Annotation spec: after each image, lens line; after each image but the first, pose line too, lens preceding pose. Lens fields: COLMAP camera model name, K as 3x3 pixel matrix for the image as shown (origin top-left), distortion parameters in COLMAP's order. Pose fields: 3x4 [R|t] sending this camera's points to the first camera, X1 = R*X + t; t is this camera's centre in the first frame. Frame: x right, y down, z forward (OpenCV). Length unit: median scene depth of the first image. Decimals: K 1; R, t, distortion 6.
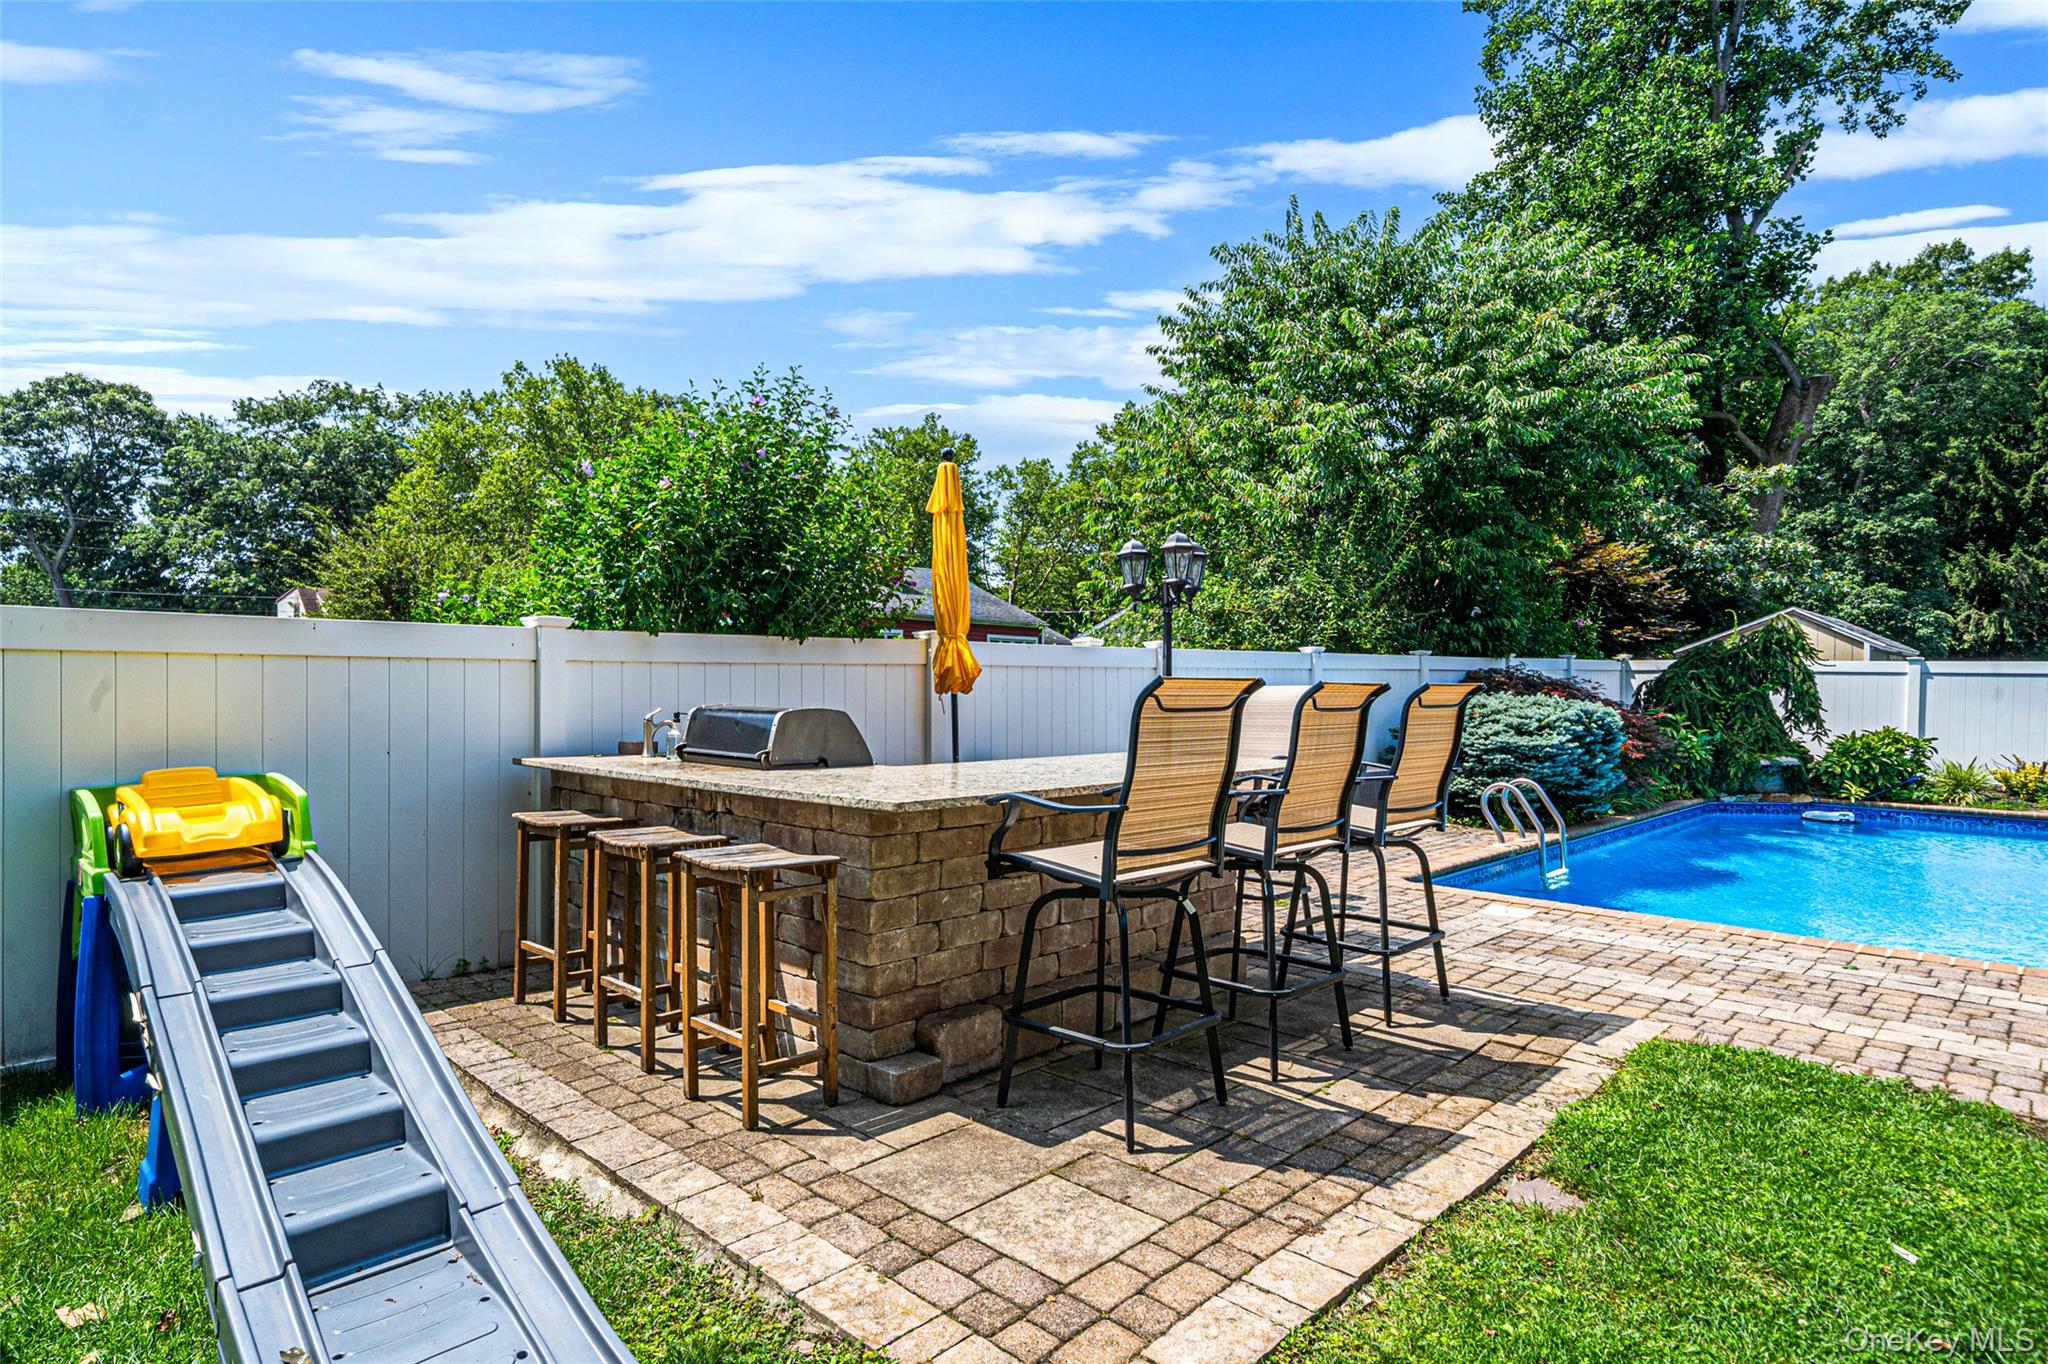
lens RADIAL K [[1056.5, 0, 1023.5], [0, 1056.5, 681.1], [0, 0, 1]] dist [-0.006464, -0.005009]
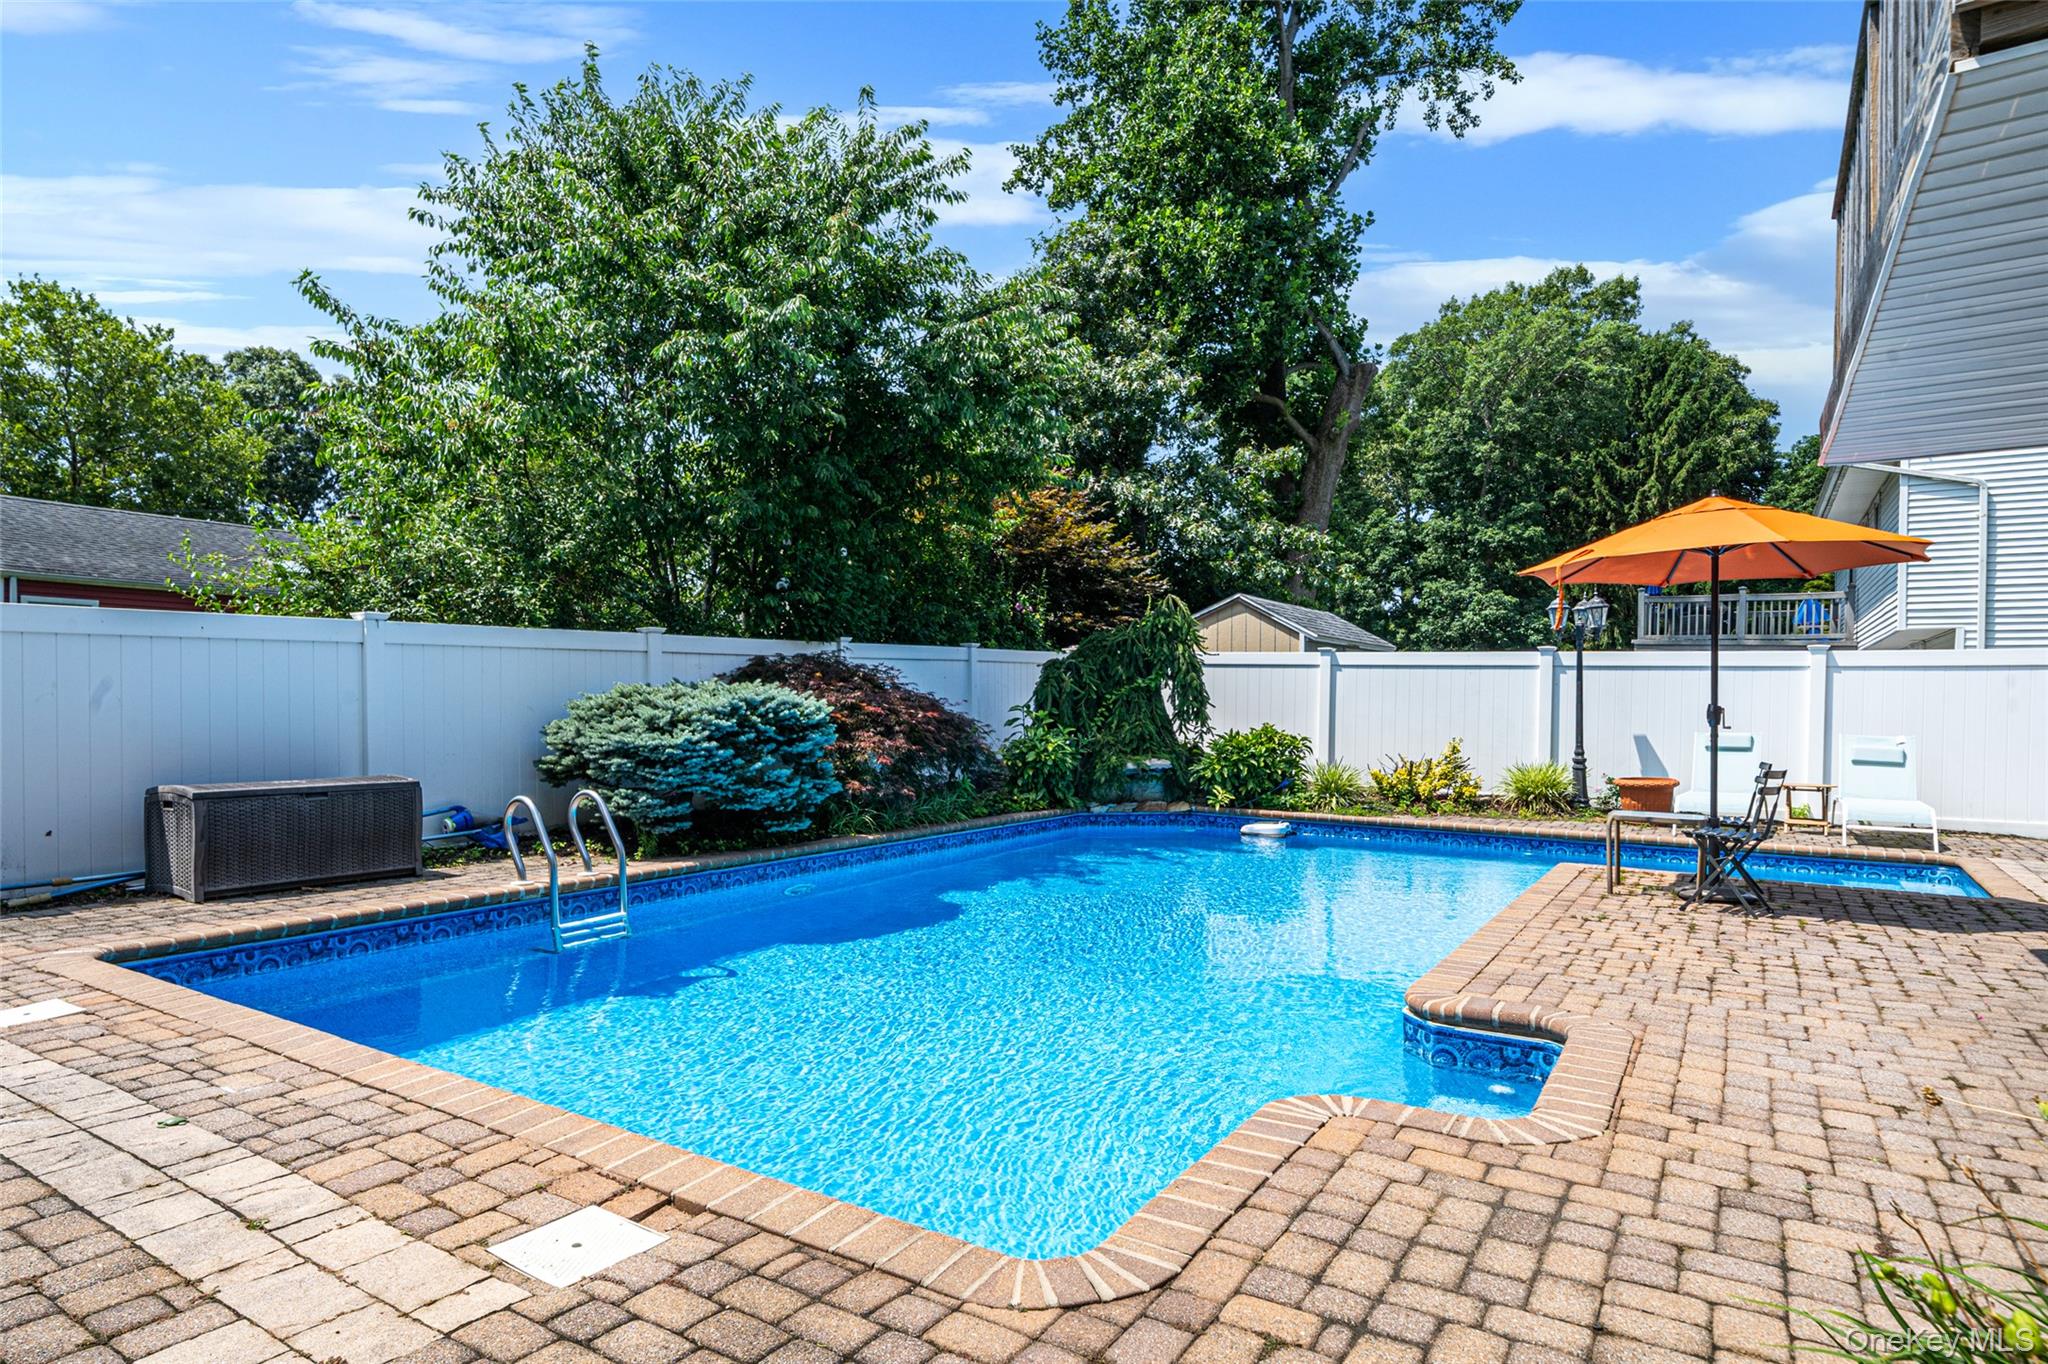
lens RADIAL K [[1122.2, 0, 1022.9], [0, 1122.2, 692.3], [0, 0, 1]] dist [-0.025722, 0.000461]
pose [[0.977678, -0.000099, 0.210111, 0.228410], [0.000207, 1.000000, -0.000493, 0.009436], [-0.210111, 0.000526, 0.977677, 0.066330]]
